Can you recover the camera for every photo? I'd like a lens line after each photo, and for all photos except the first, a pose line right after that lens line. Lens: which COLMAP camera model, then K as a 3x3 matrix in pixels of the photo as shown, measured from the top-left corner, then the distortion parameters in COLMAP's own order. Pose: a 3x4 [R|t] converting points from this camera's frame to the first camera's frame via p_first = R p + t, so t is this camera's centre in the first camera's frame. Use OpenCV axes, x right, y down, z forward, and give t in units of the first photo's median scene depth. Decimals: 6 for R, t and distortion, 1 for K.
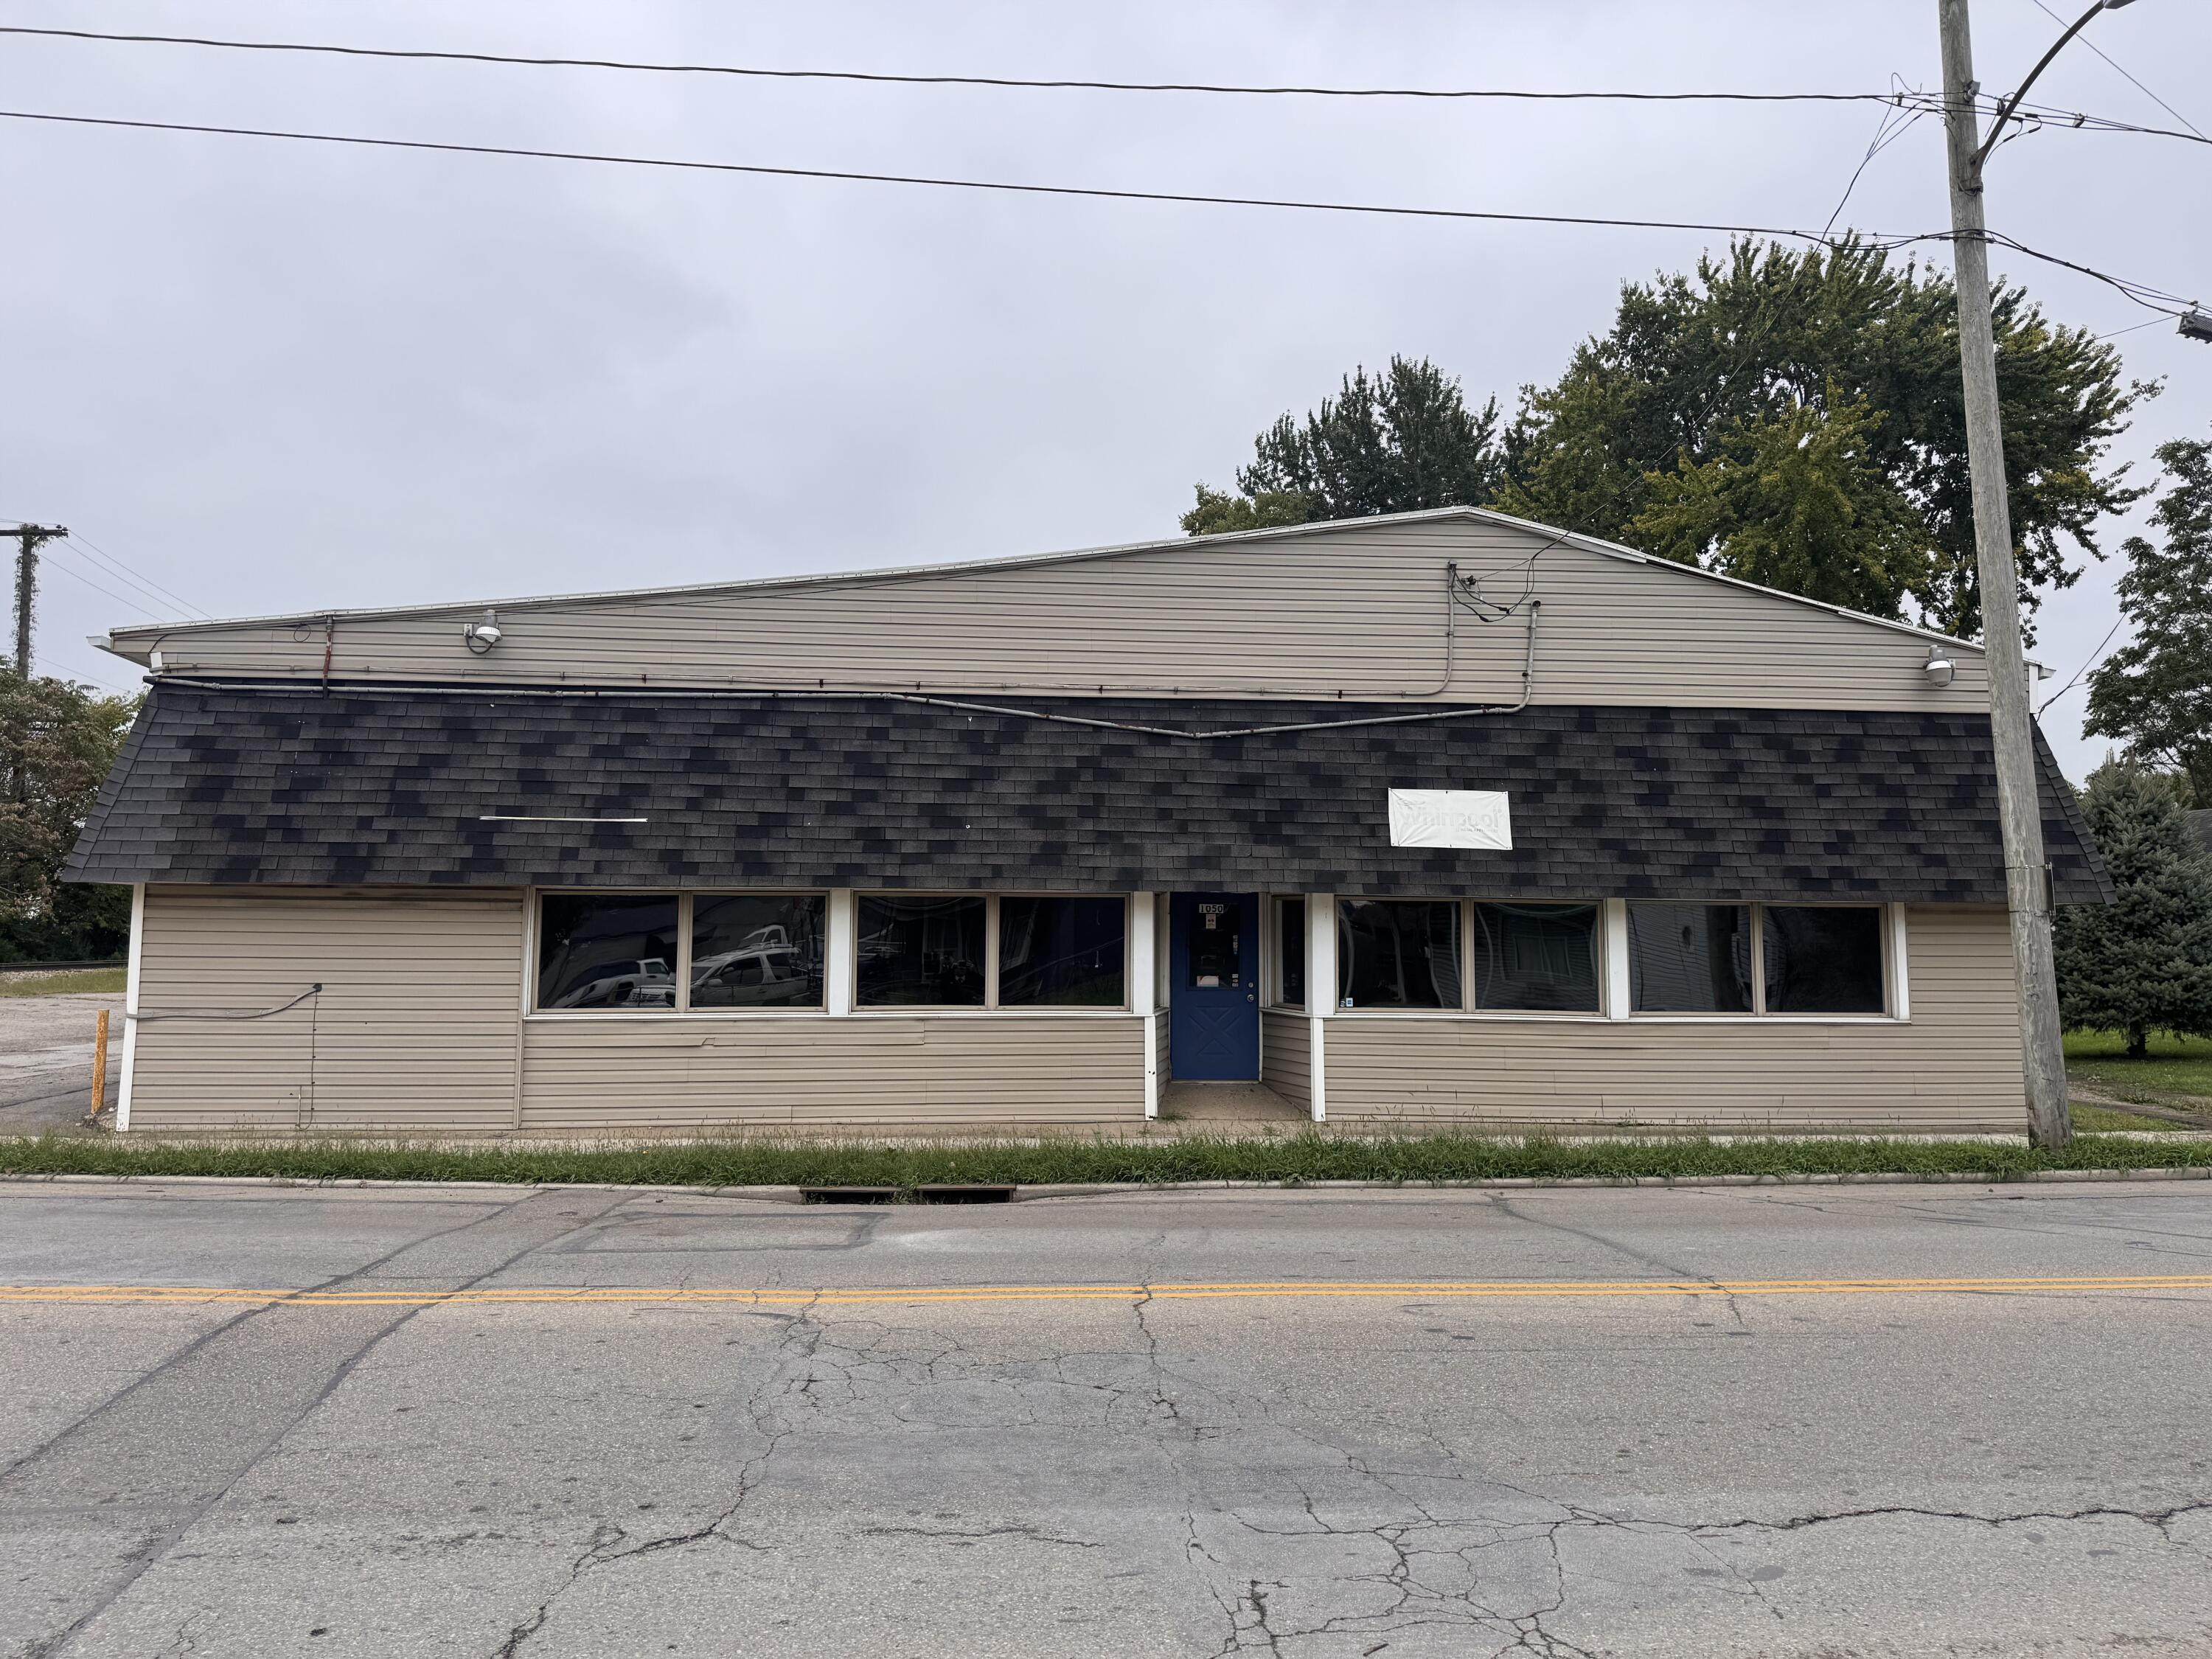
lens RADIAL K [[1504.5, 0, 1097.5], [0, 1504.5, 852.2], [0, 0, 1]] dist [0.064461, -0.004893]
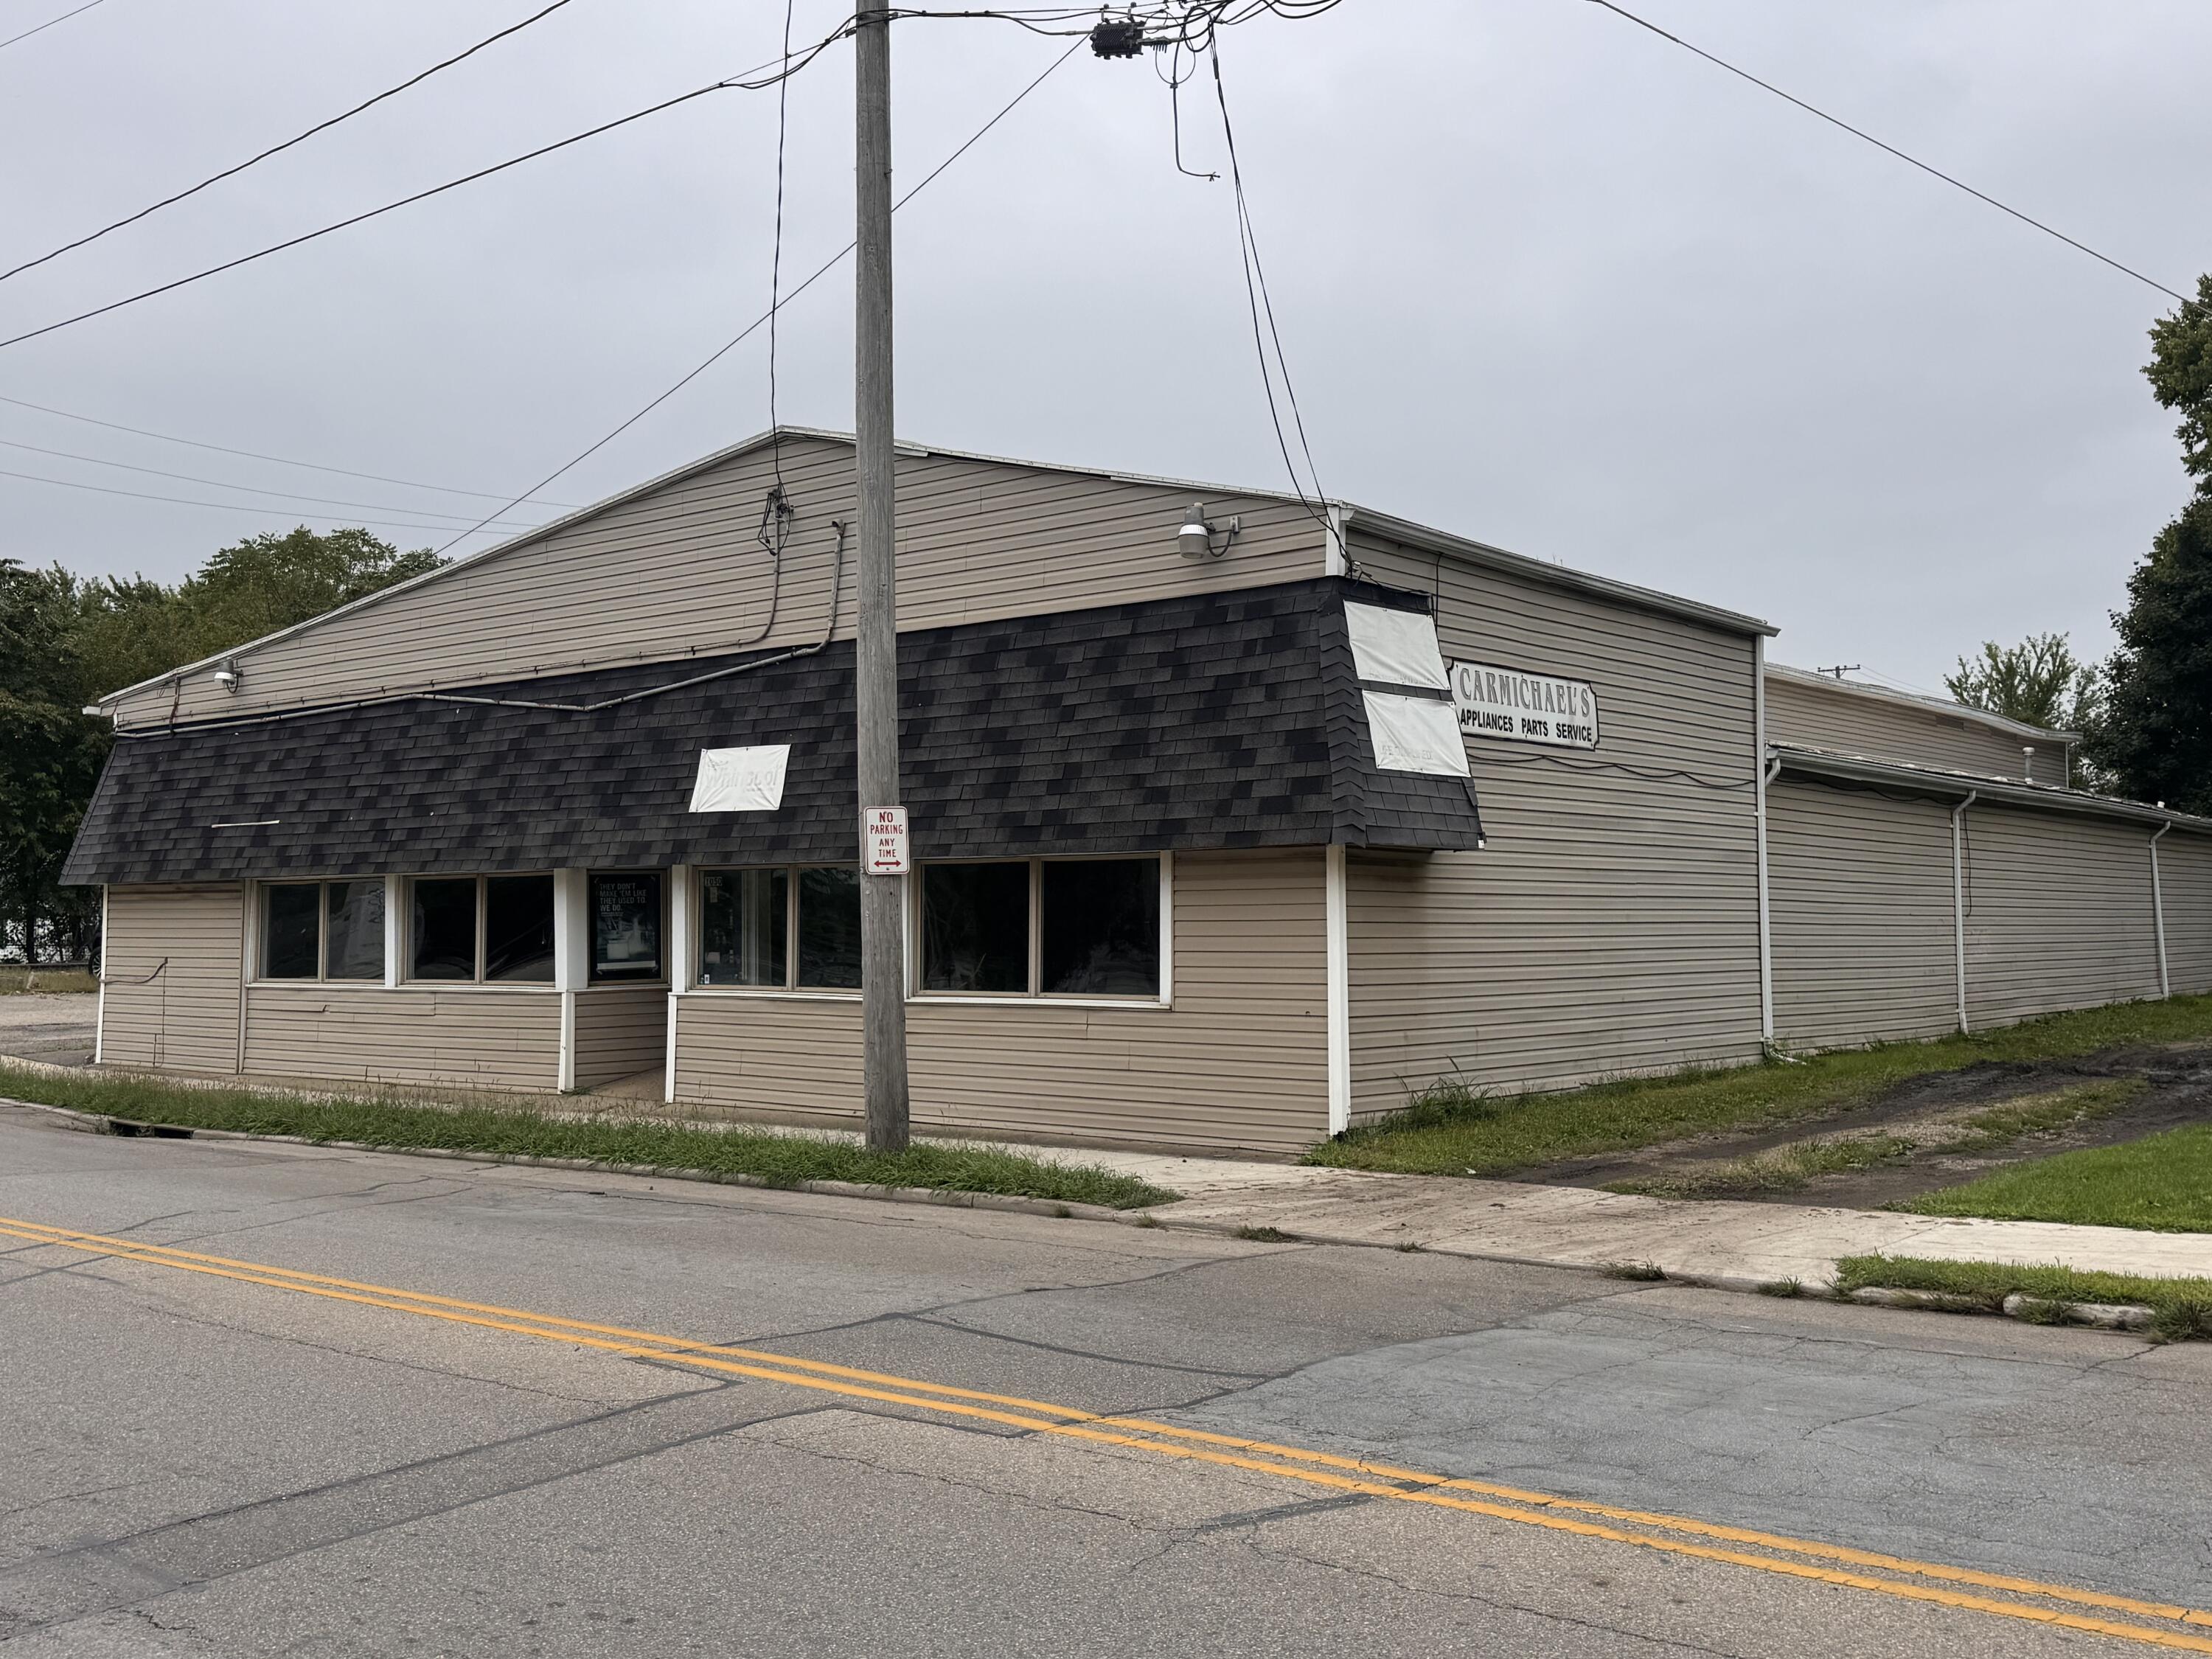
lens RADIAL K [[2085.9, 0, 1106.0], [0, 2085.9, 829.5], [0, 0, 1]] dist [0.189621, -0.391195]
pose [[0.713312, -0.041208, -0.699634, 1.289096], [0.057031, 0.998372, -0.000658, 0.022273], [0.698522, -0.039431, 0.714501, 0.248423]]
